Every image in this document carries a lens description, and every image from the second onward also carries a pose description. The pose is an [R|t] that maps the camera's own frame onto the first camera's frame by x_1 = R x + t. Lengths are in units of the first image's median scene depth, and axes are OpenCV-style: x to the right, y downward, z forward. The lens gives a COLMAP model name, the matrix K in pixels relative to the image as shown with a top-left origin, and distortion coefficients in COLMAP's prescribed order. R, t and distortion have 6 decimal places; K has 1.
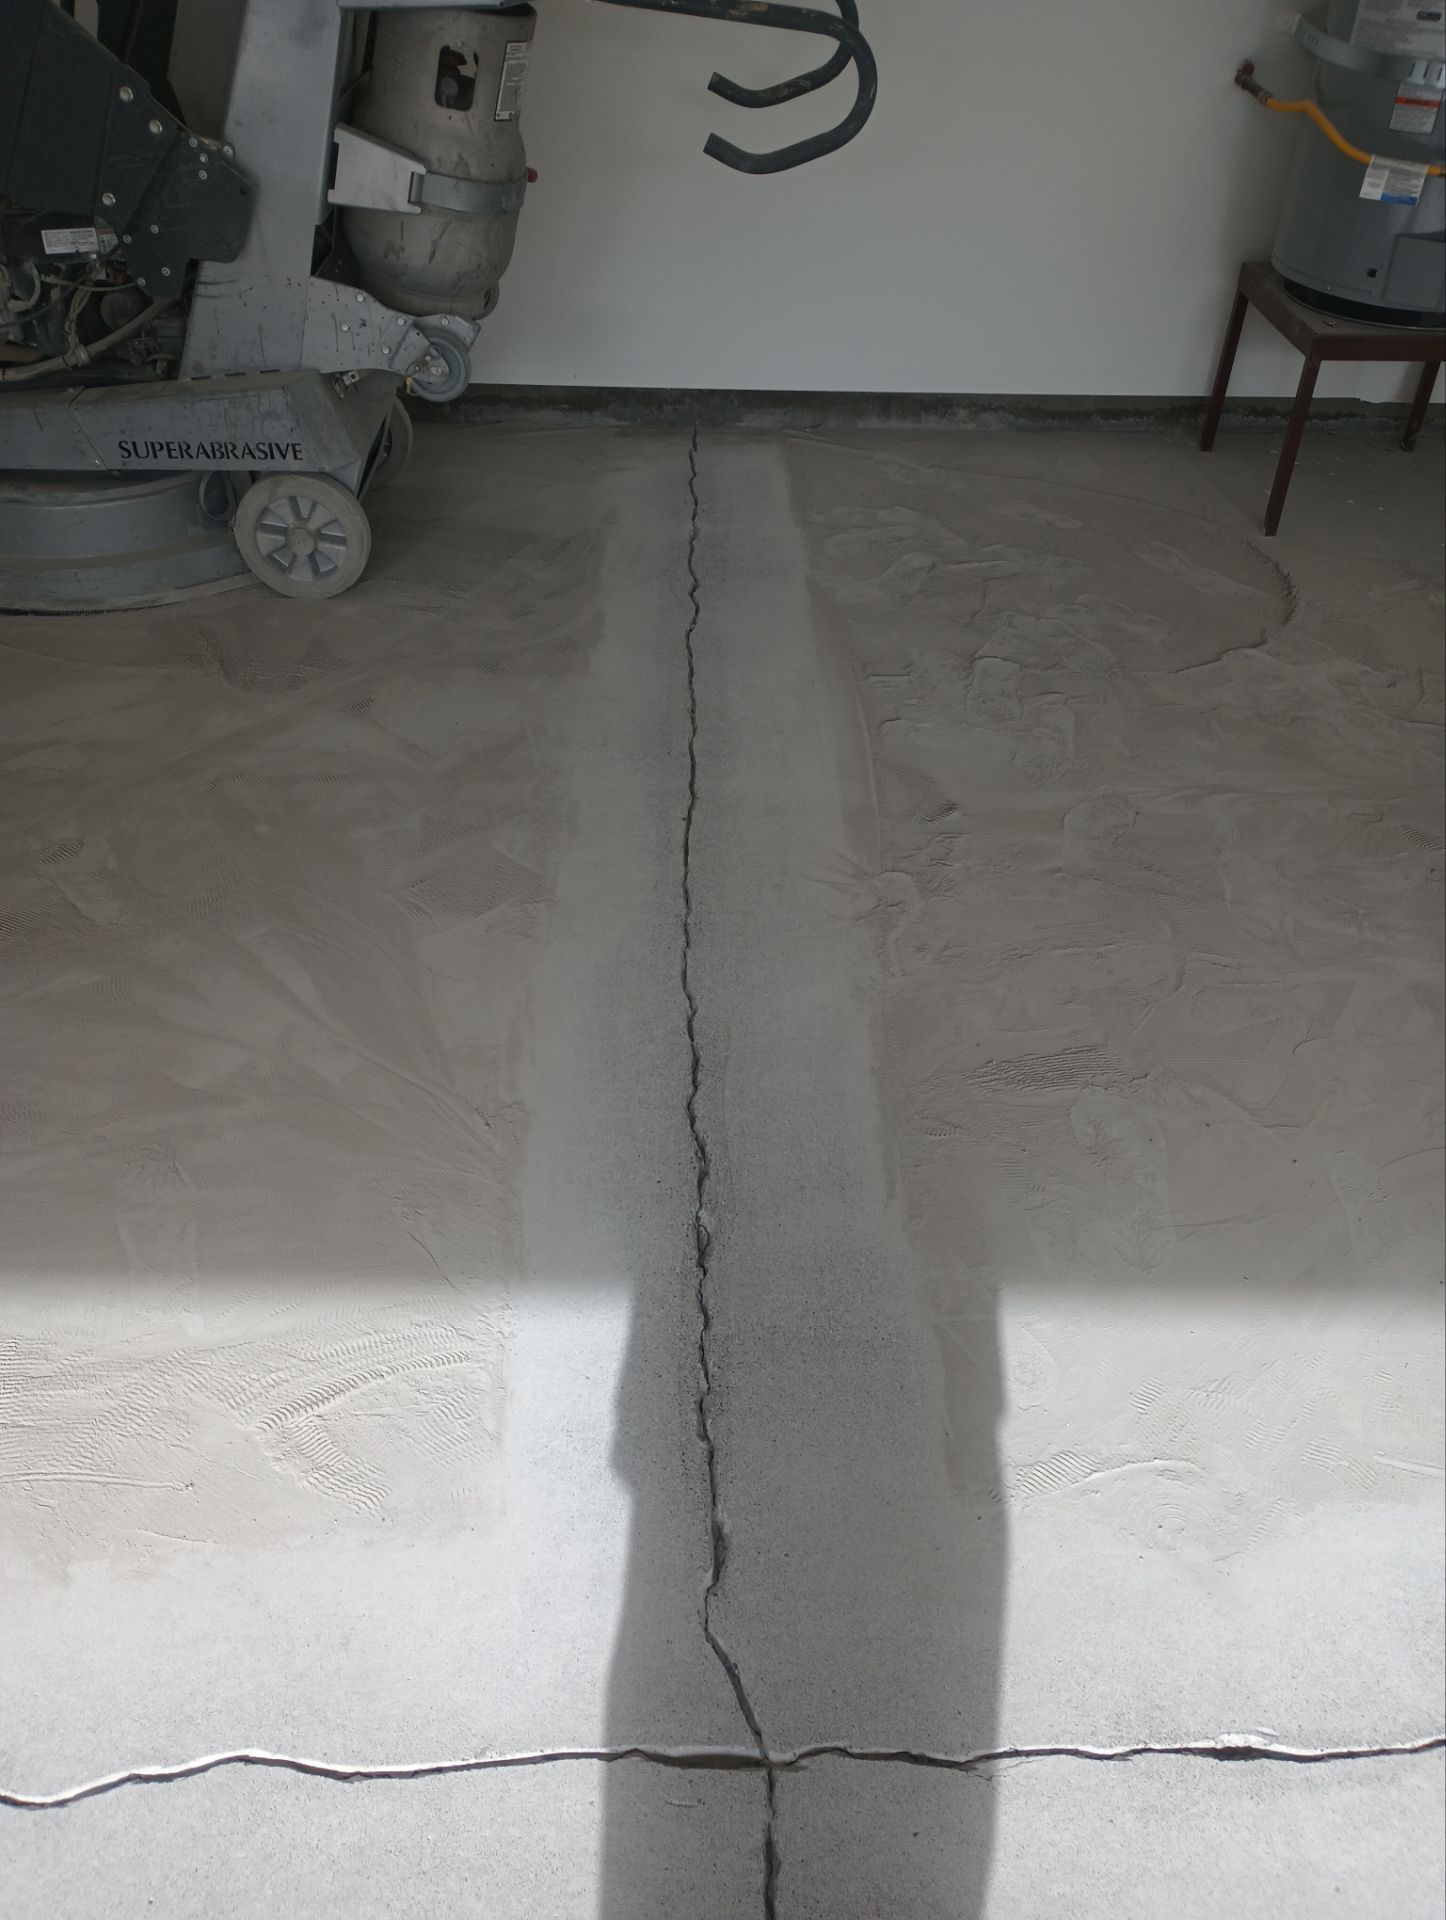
lens RADIAL K [[1583.6, 0, 715.2], [0, 1583.6, 965.9], [0, 0, 1]] dist [0.049836, -0.037301]
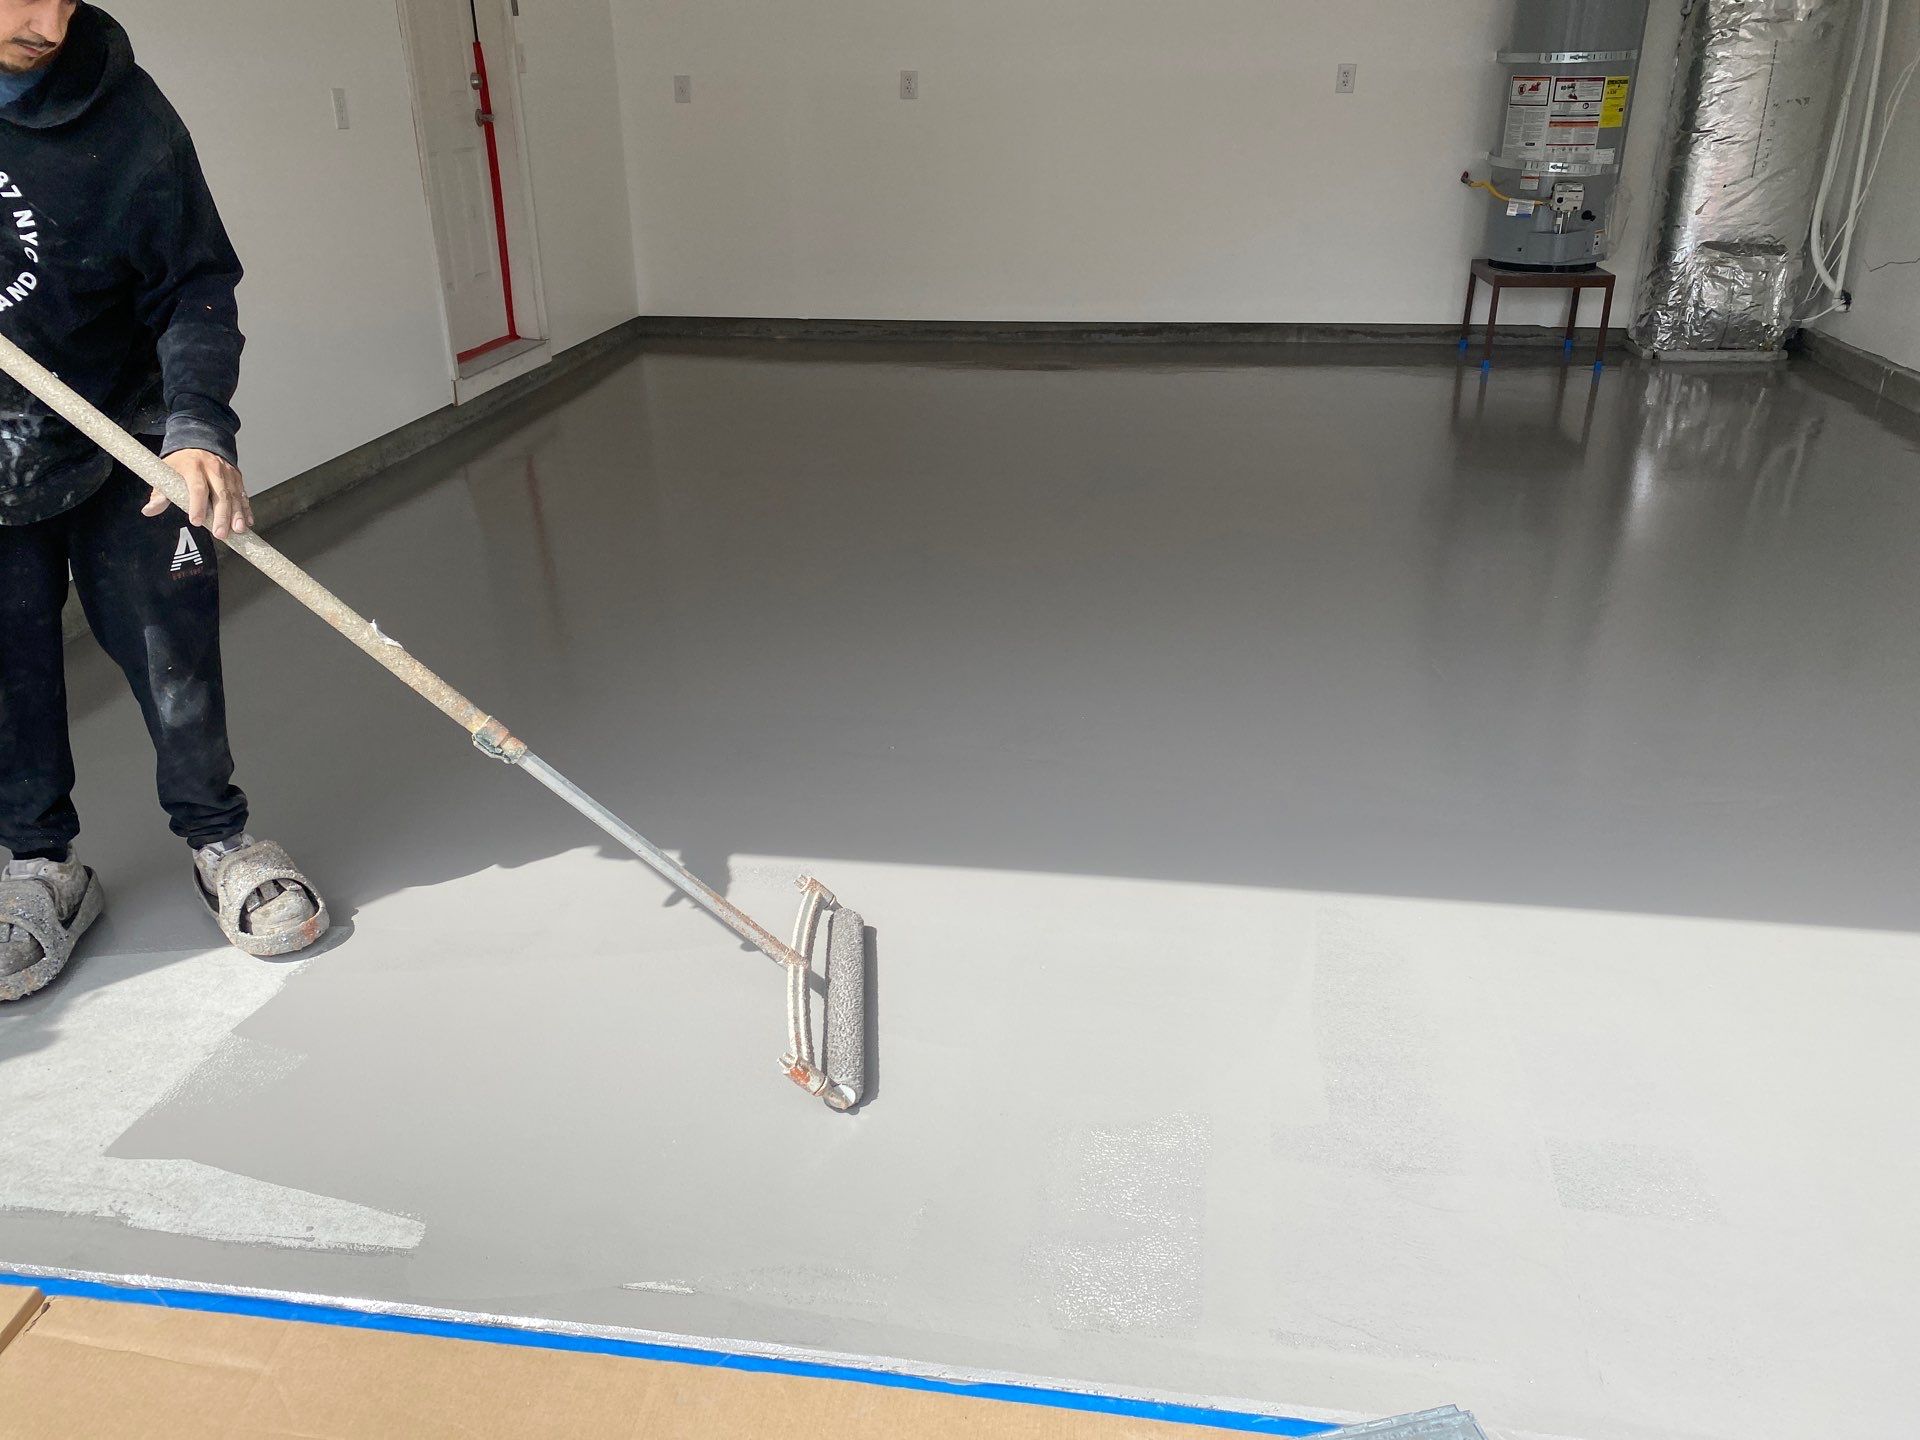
lens RADIAL K [[1454.2, 0, 938.0], [0, 1454.2, 704.2], [0, 0, 1]] dist [0.024320, -0.027779]
pose [[0.987276, 0.031077, -0.155950, -0.057378], [-0.067718, 0.969511, -0.235504, 0.759418], [0.143876, 0.243068, 0.959280, -0.970333]]
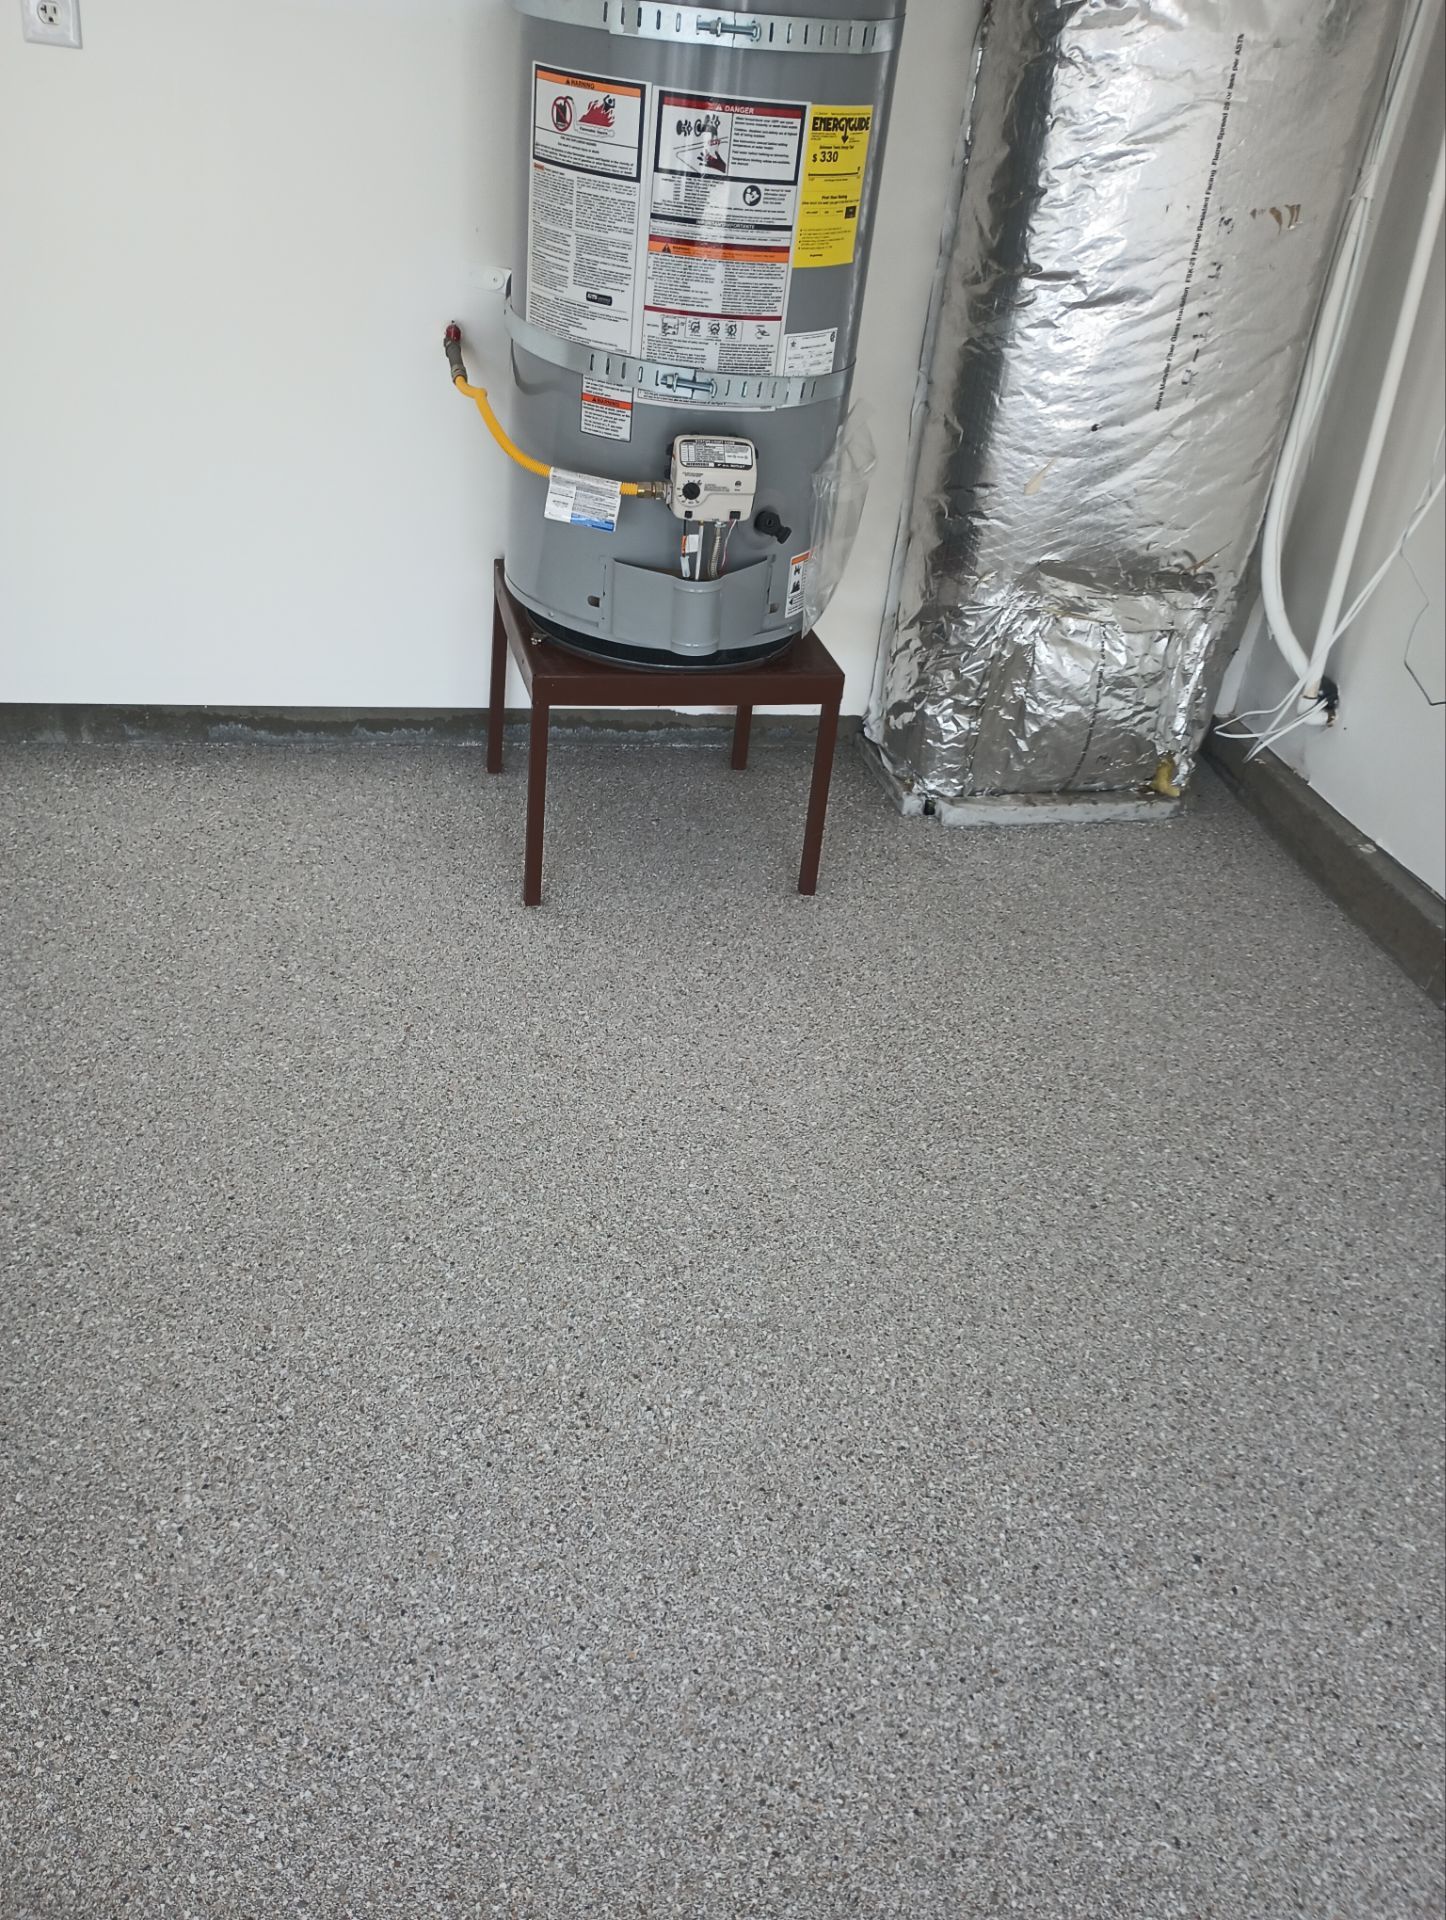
lens RADIAL K [[1583.6, 0, 728.3], [0, 1583.6, 954.0], [0, 0, 1]] dist [0.049836, -0.037301]
pose [[0.975754, -0.042992, 0.214604, 0.316209], [0.061006, 0.995082, -0.078035, -0.207632], [-0.210194, 0.089235, 0.973579, 0.262243]]
